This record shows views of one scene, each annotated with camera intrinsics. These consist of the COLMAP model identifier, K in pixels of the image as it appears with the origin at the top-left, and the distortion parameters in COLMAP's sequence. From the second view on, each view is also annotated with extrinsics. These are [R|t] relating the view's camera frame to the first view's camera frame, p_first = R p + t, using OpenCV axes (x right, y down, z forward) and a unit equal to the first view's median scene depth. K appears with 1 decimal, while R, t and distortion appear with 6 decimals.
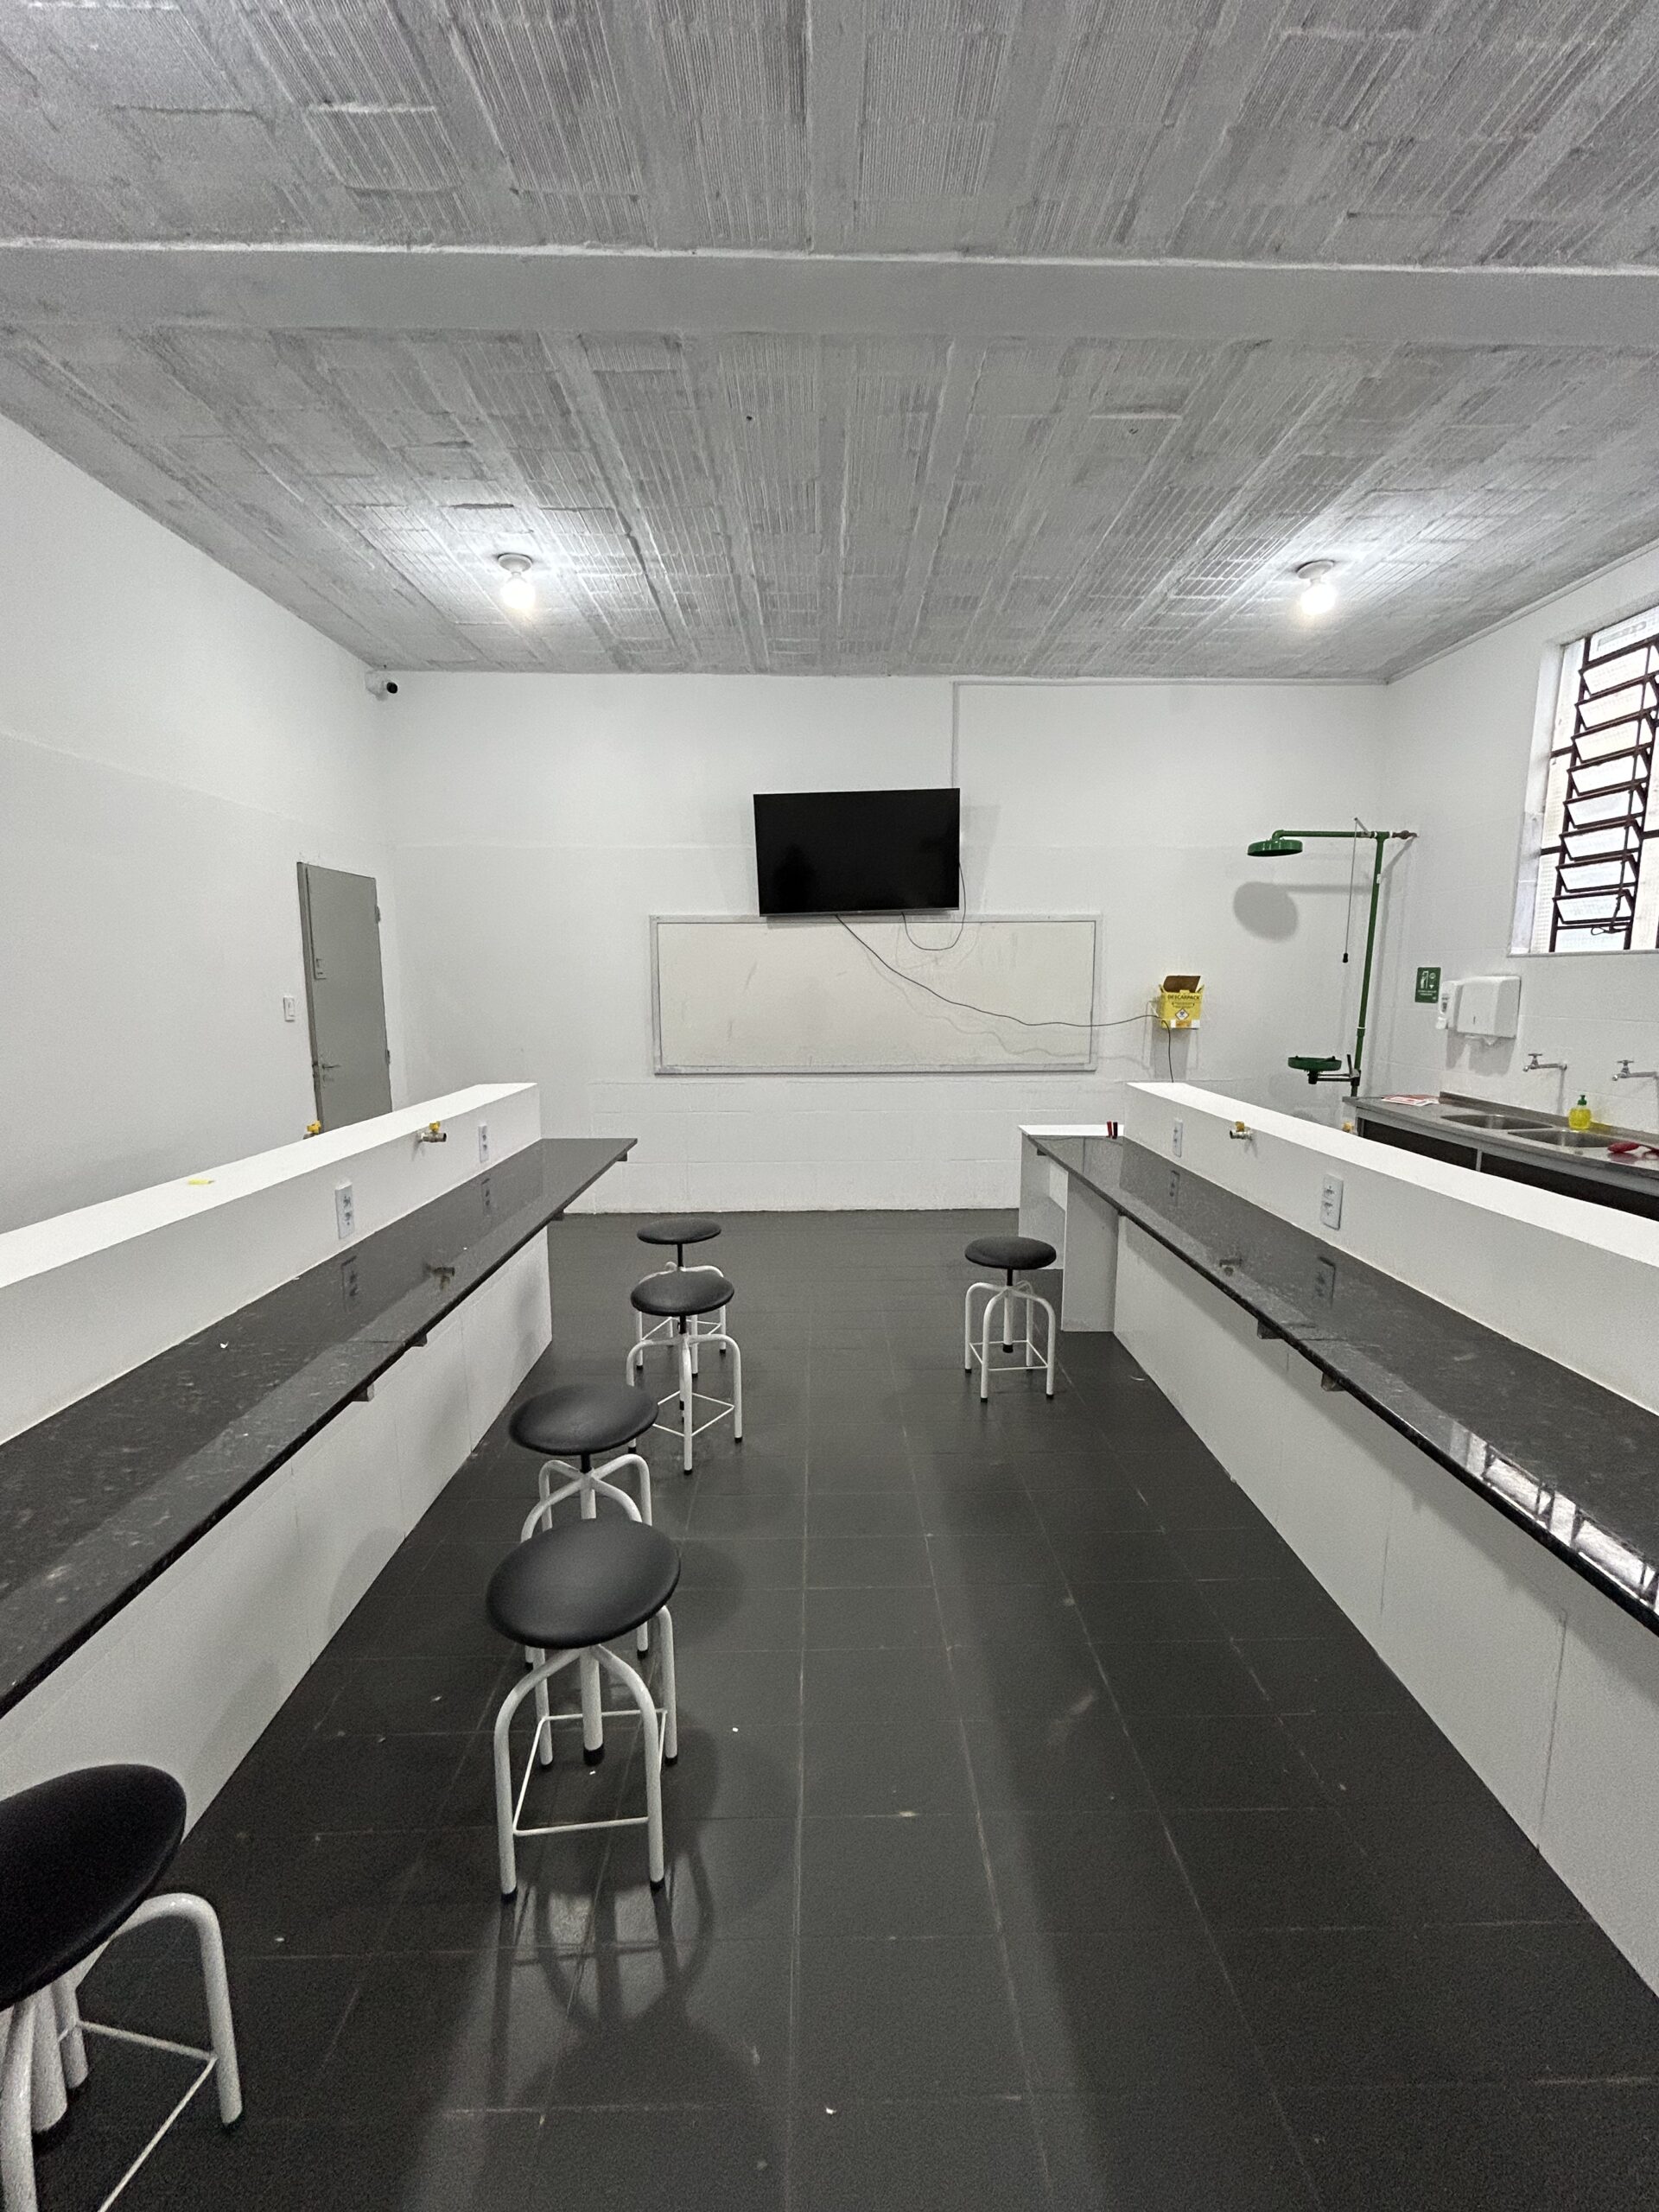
lens RADIAL K [[899.3, 0, 830.6], [0, 899.3, 1107.9], [0, 0, 1]] dist [0.000217, -0.000193]
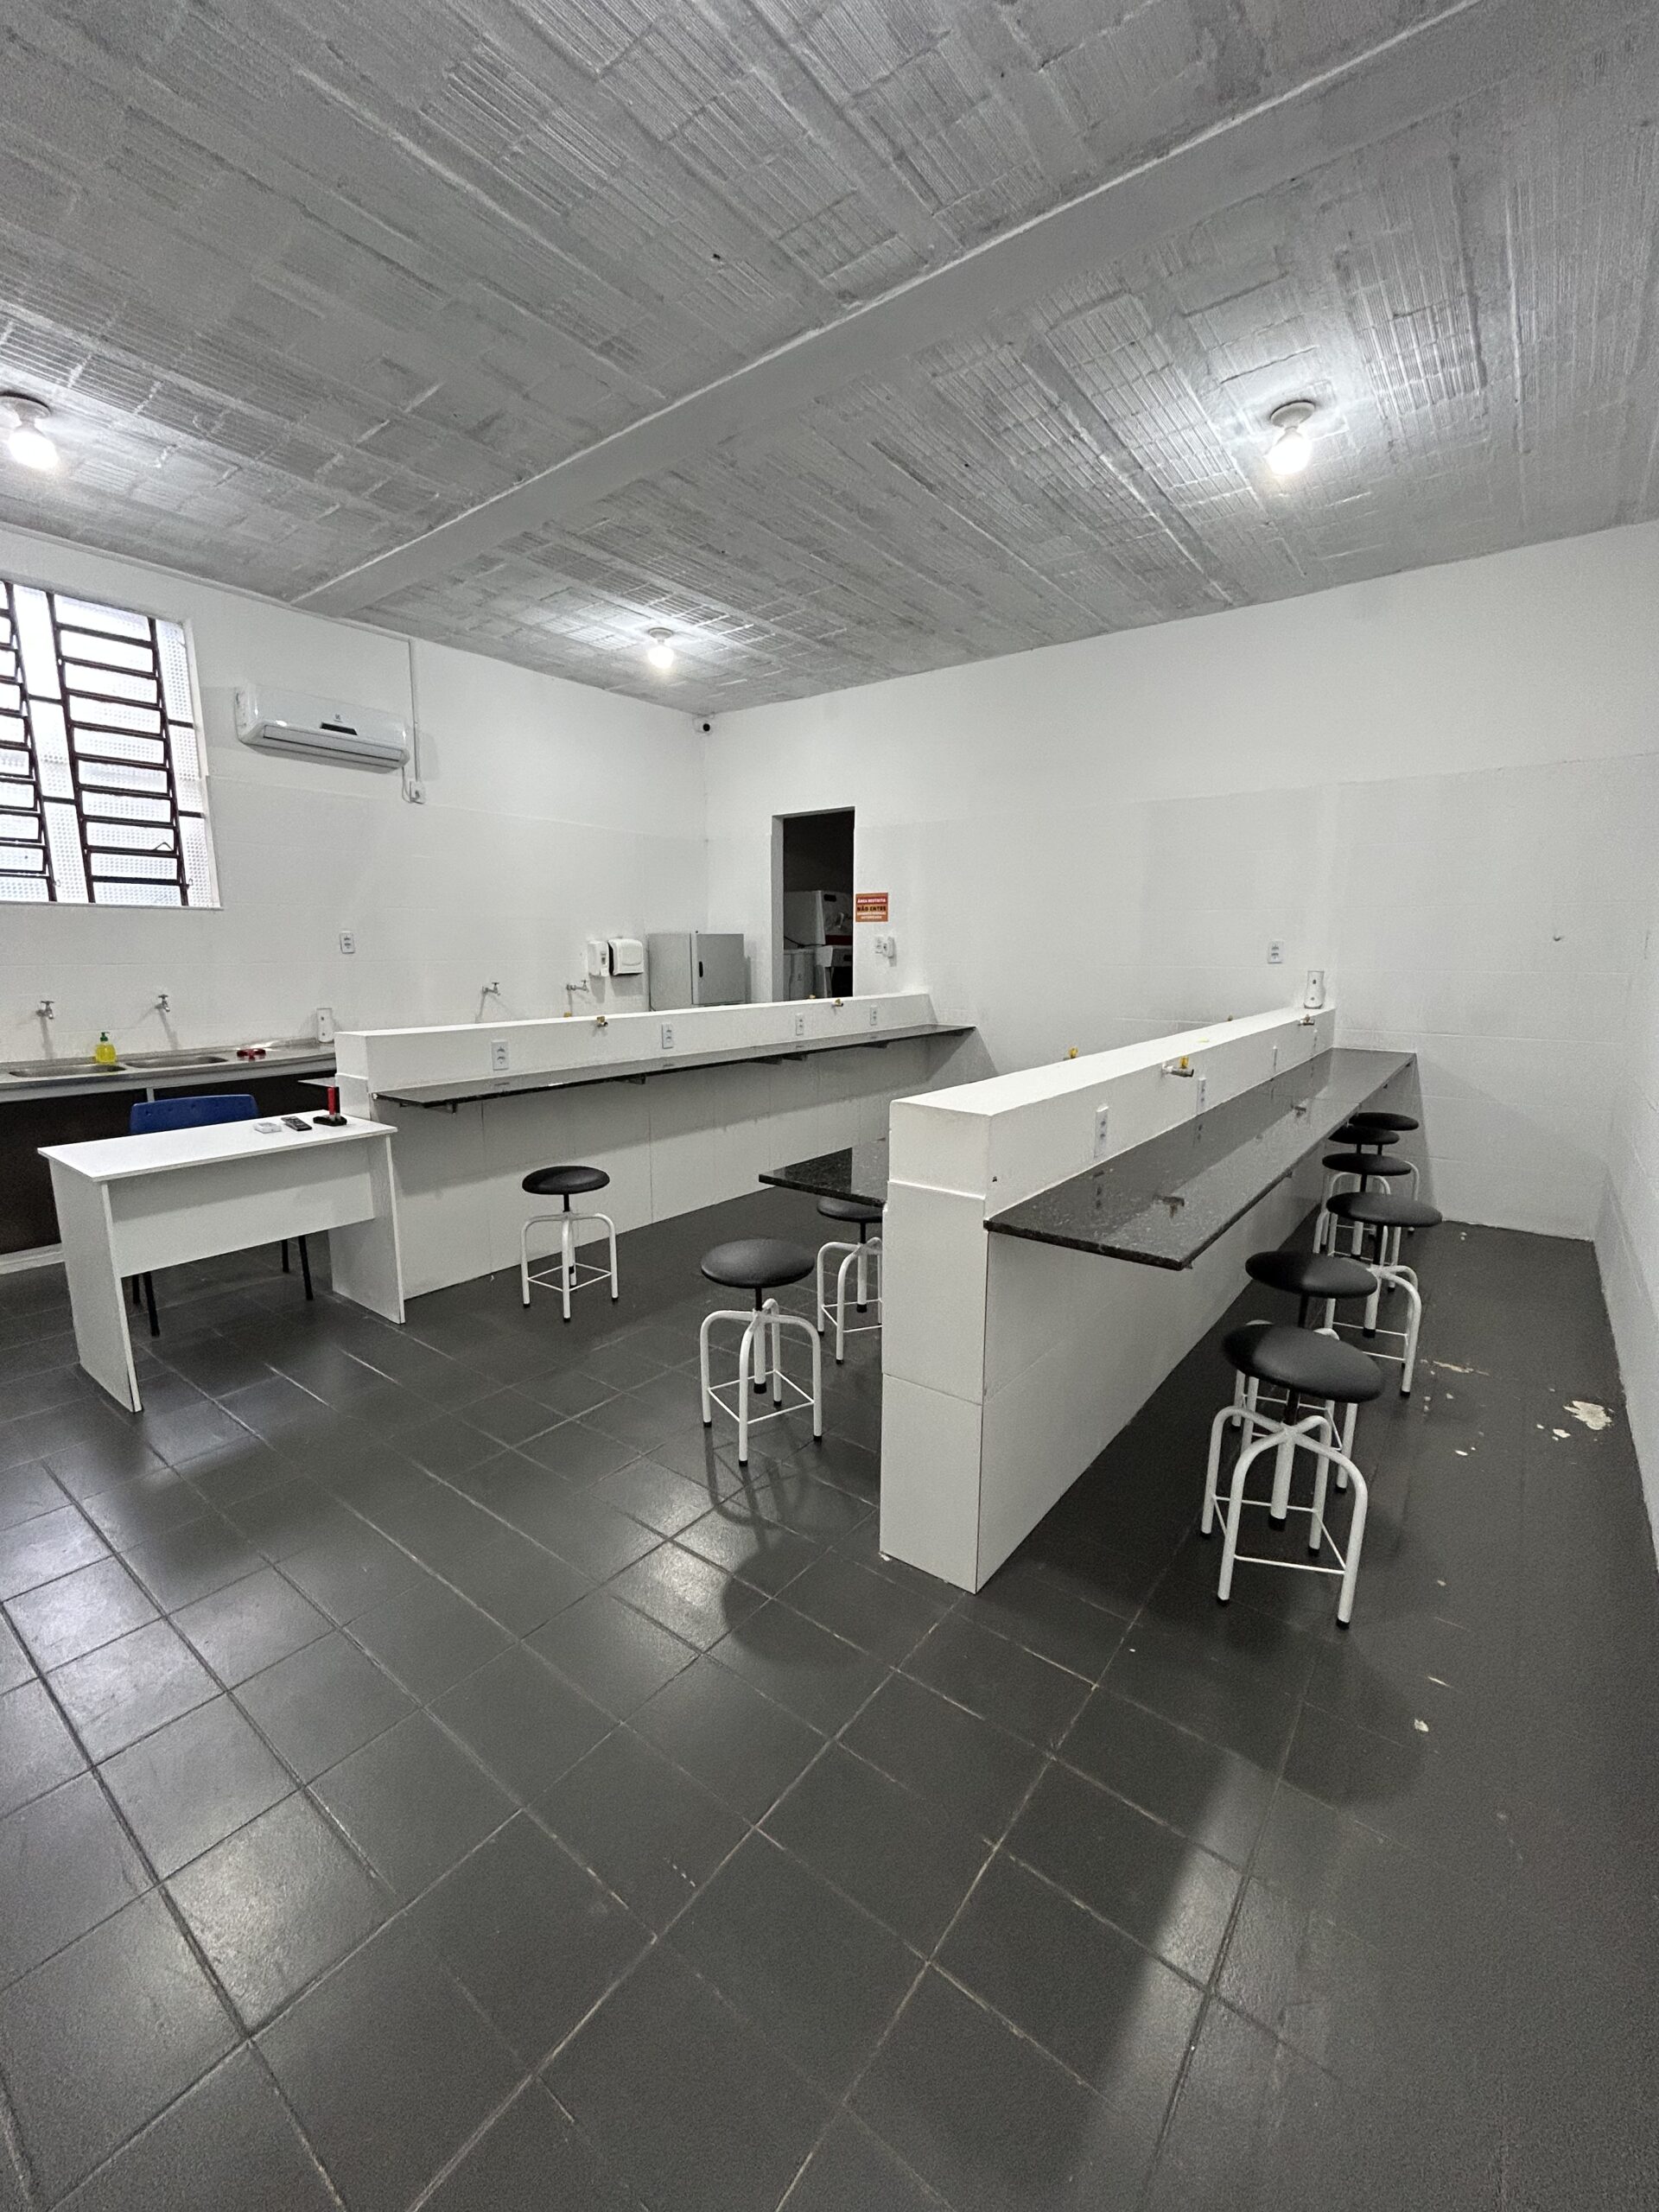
lens RADIAL K [[899.3, 0, 826.5], [0, 899.3, 1106.3], [0, 0, 1]] dist [0.000217, -0.000193]
pose [[-0.781071, -0.110868, 0.614521, -0.790809], [0.085736, 0.955752, 0.281402, -0.226195], [-0.618528, 0.272481, -0.737005, 1.792630]]
